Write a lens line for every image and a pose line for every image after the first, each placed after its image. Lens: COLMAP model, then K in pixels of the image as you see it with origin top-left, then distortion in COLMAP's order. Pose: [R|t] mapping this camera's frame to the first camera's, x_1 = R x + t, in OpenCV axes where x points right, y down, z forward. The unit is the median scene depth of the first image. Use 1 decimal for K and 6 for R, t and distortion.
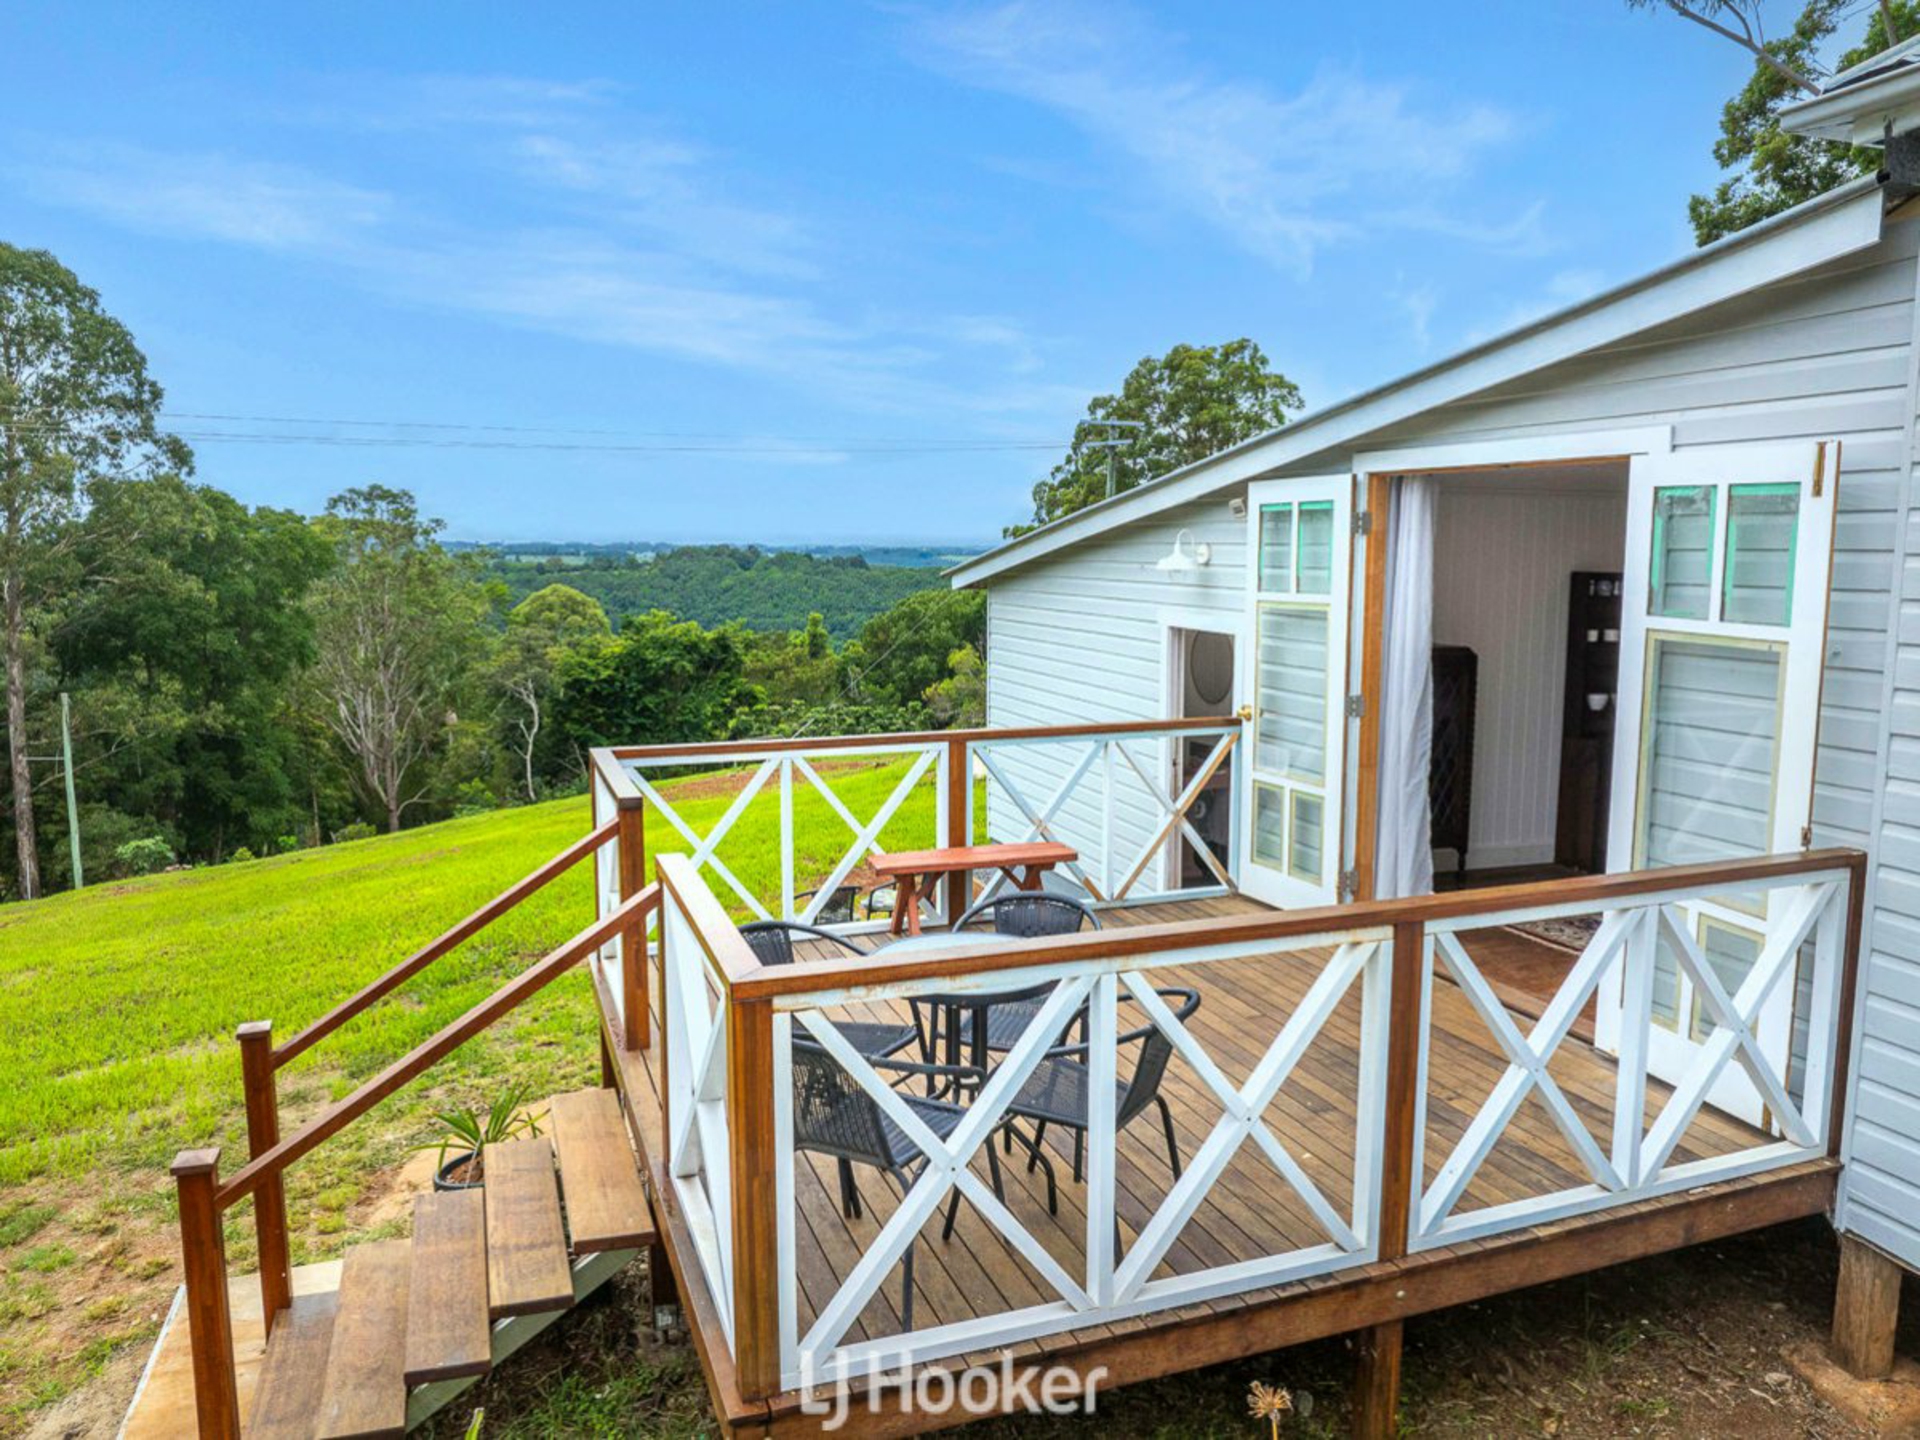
lens RADIAL K [[1348.5, 0, 965.7], [0, 1348.5, 708.2], [0, 0, 1]] dist [-0.037616, 0.005025]
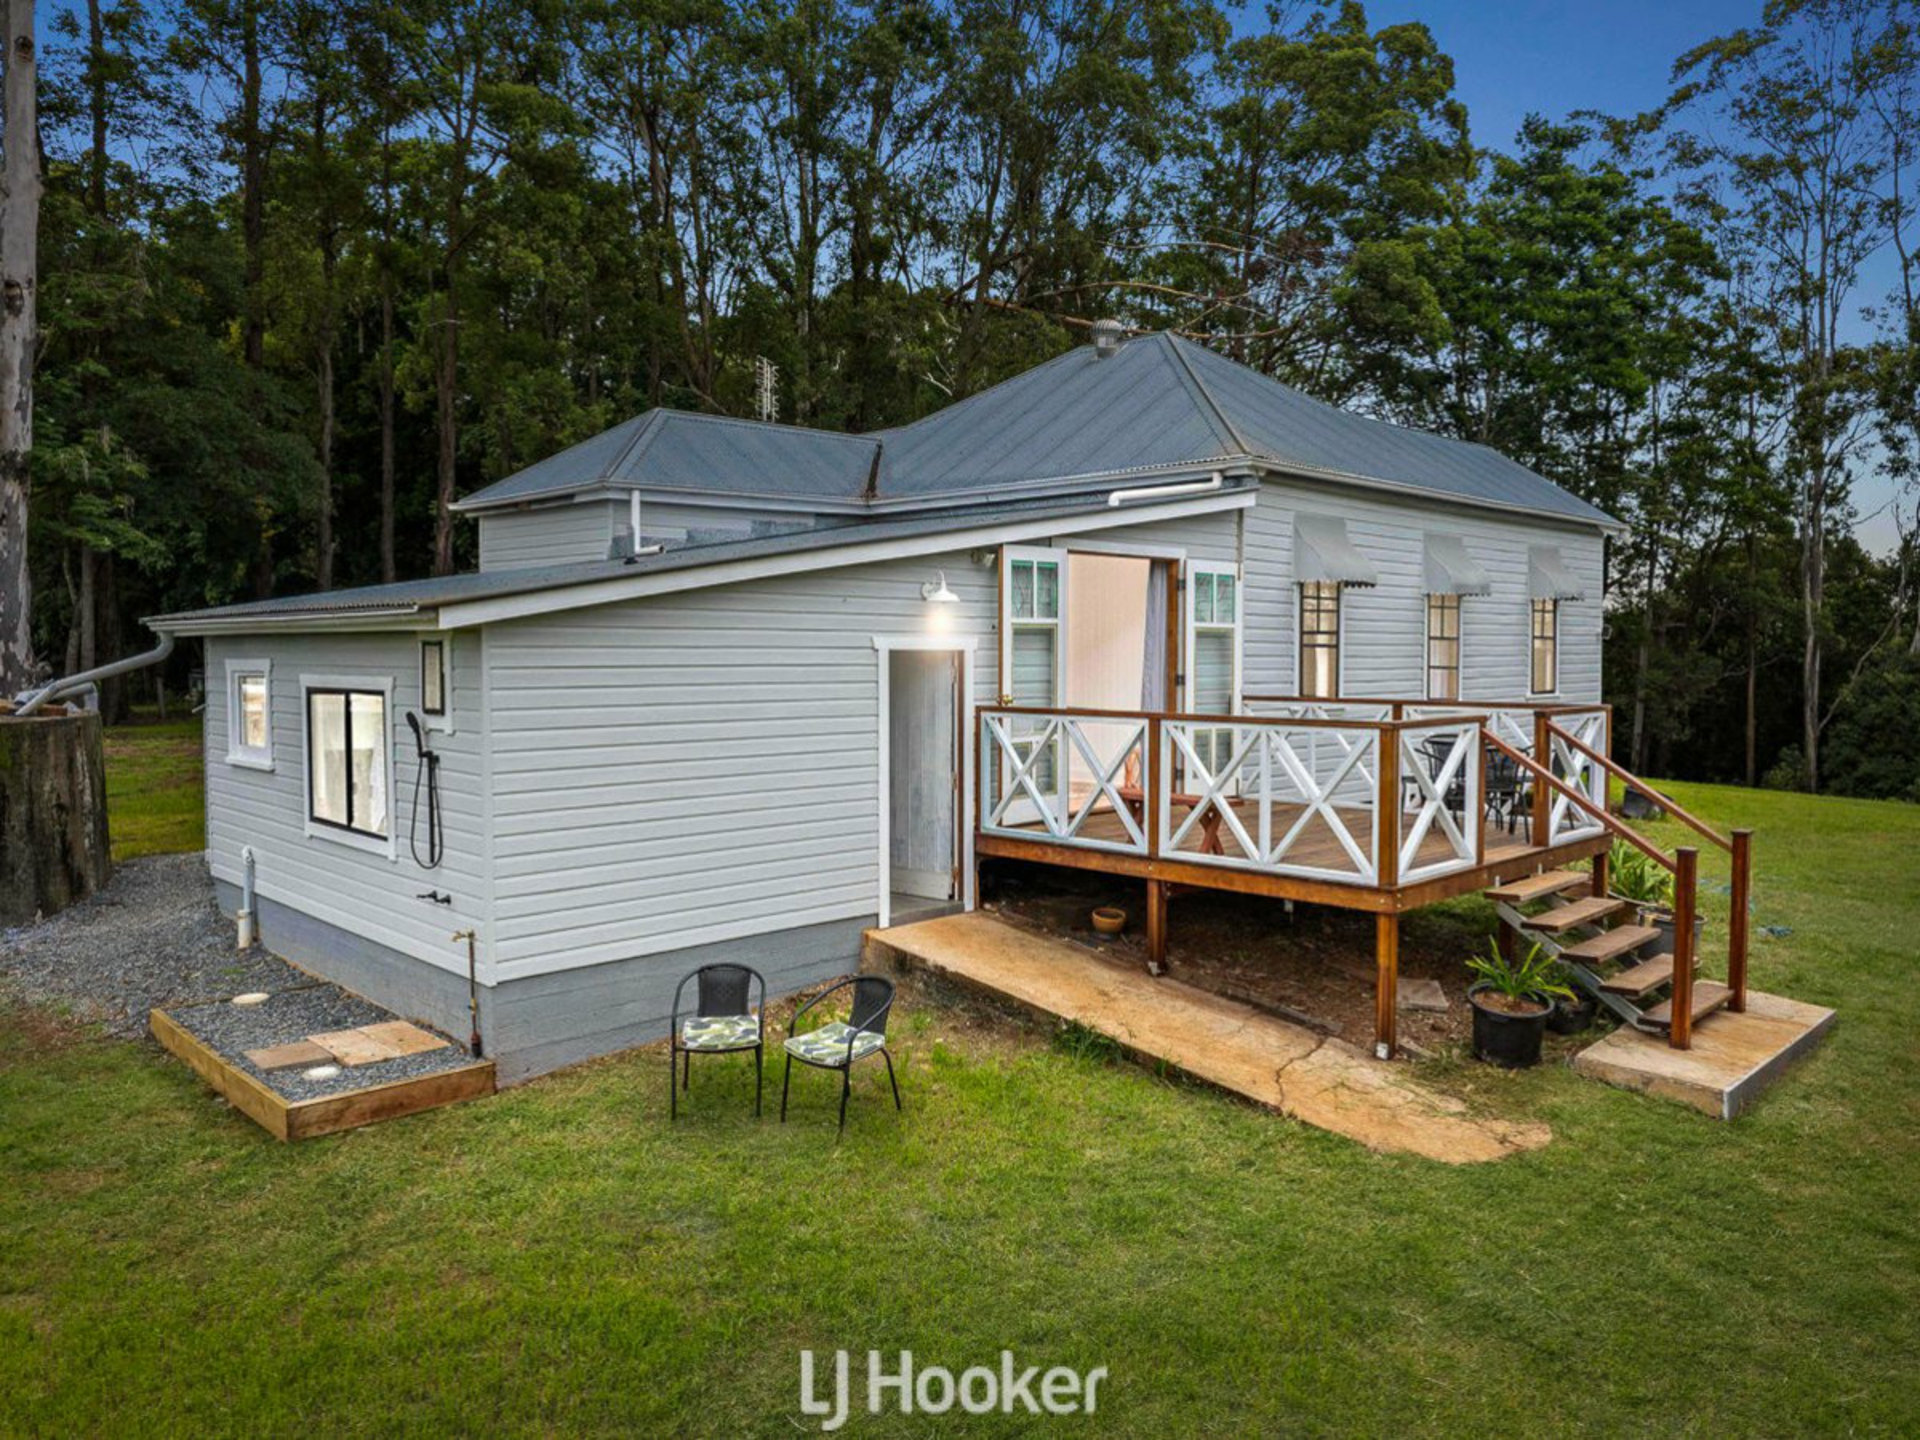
lens RADIAL K [[1348.5, 0, 965.7], [0, 1348.5, 708.2], [0, 0, 1]] dist [-0.037616, 0.005025]
pose [[-0.412294, -0.040104, 0.910168, -0.104474], [0.112141, 0.989200, 0.094385, -0.012479], [-0.904123, 0.140982, -0.403344, 0.153928]]
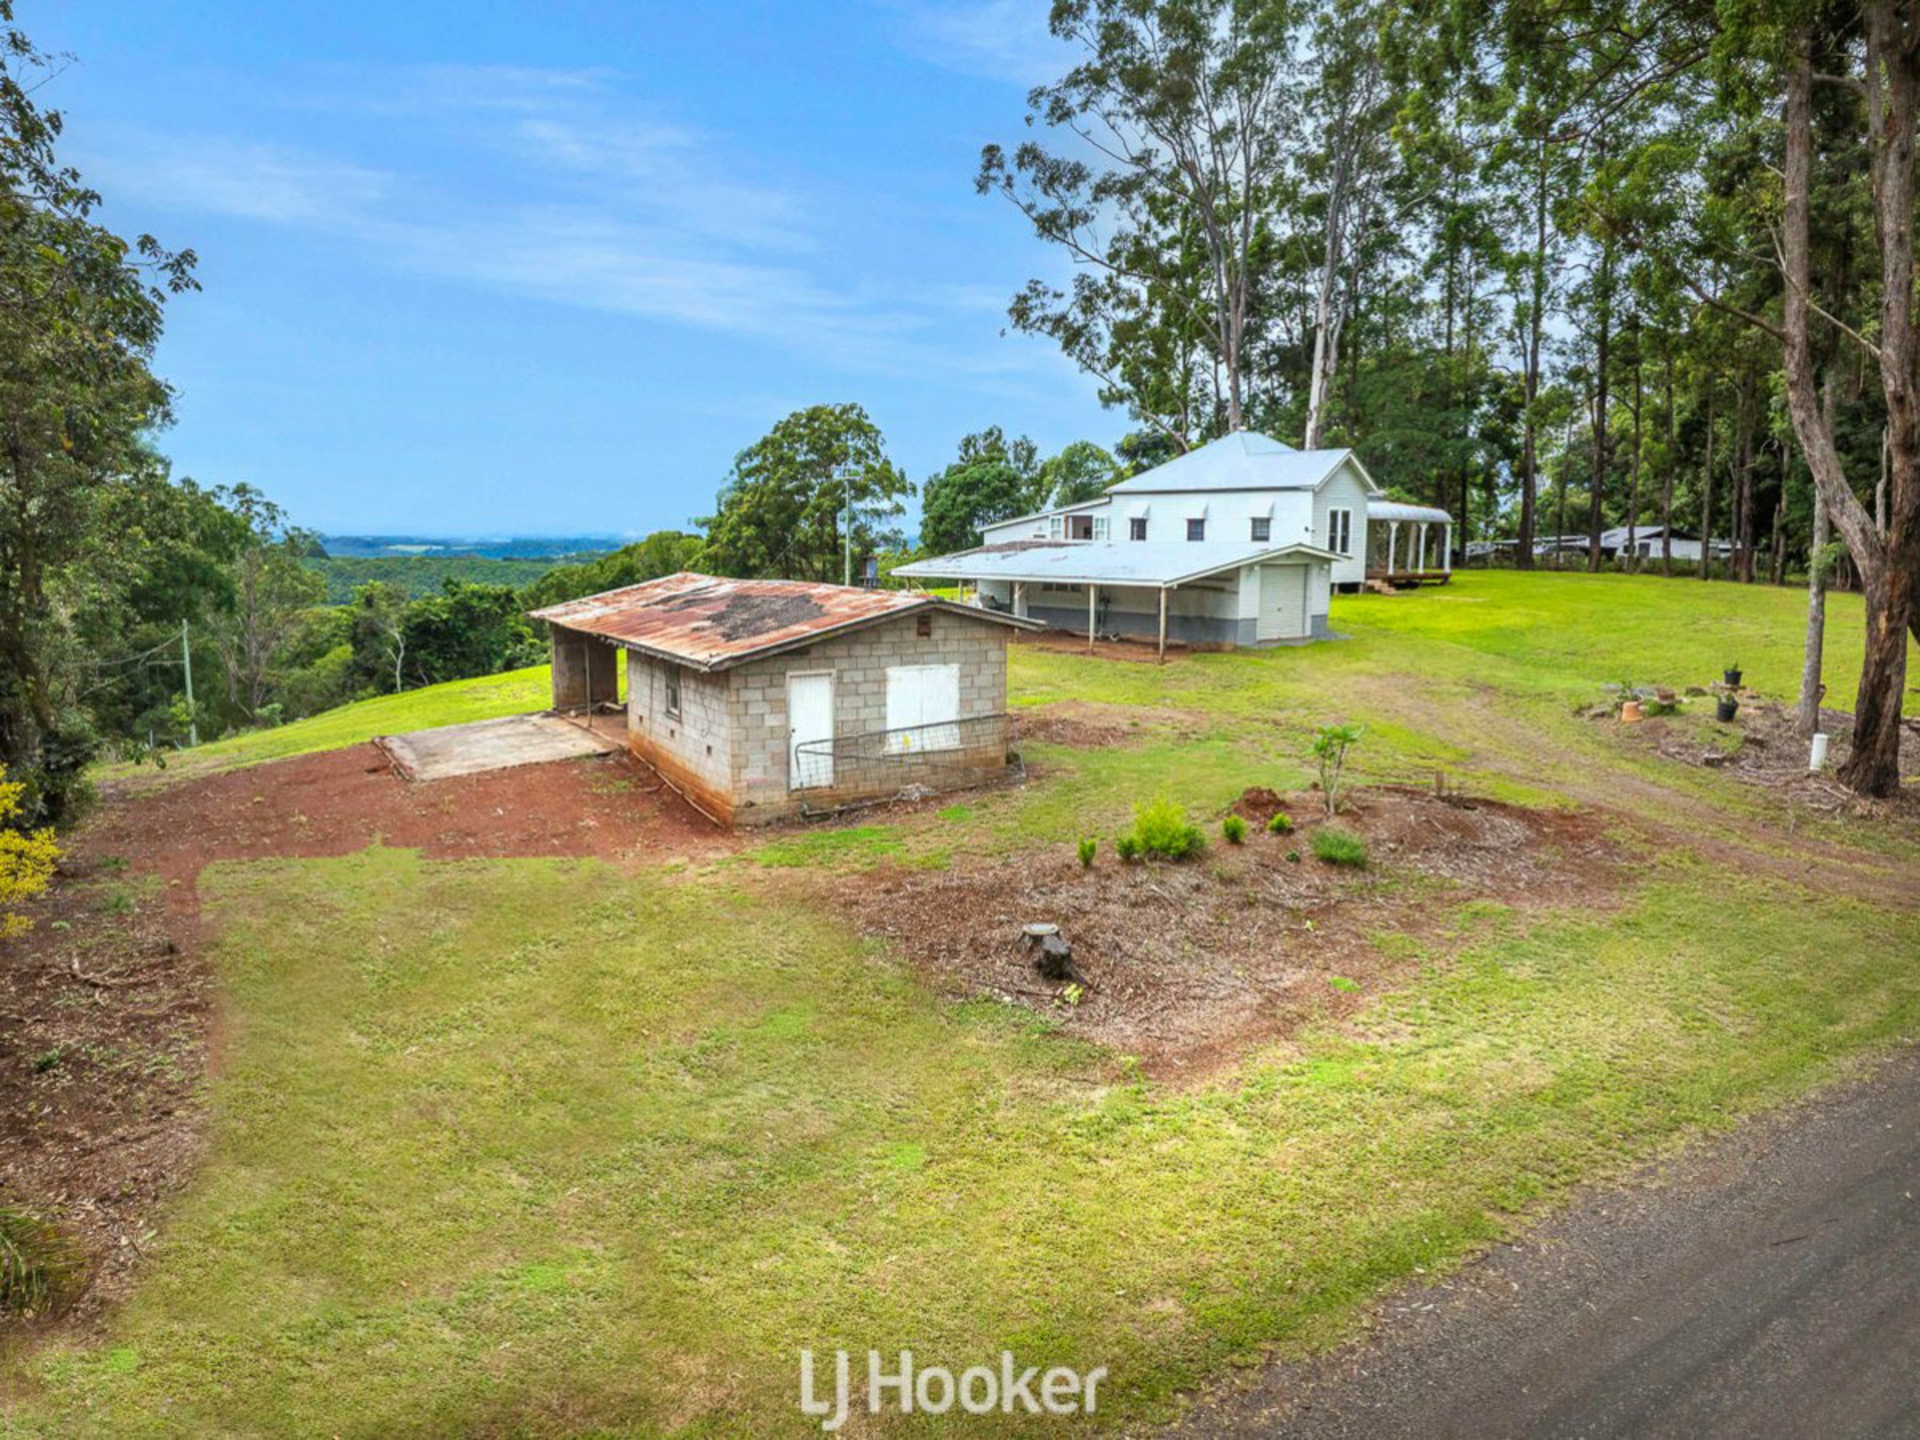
lens RADIAL K [[1348.5, 0, 965.7], [0, 1348.5, 708.2], [0, 0, 1]] dist [-0.037616, 0.005025]
pose [[0.925133, -0.042227, 0.377287, -0.309728], [0.039537, 0.999107, 0.014875, 0.078262], [-0.377579, 0.001155, 0.925977, -0.581520]]
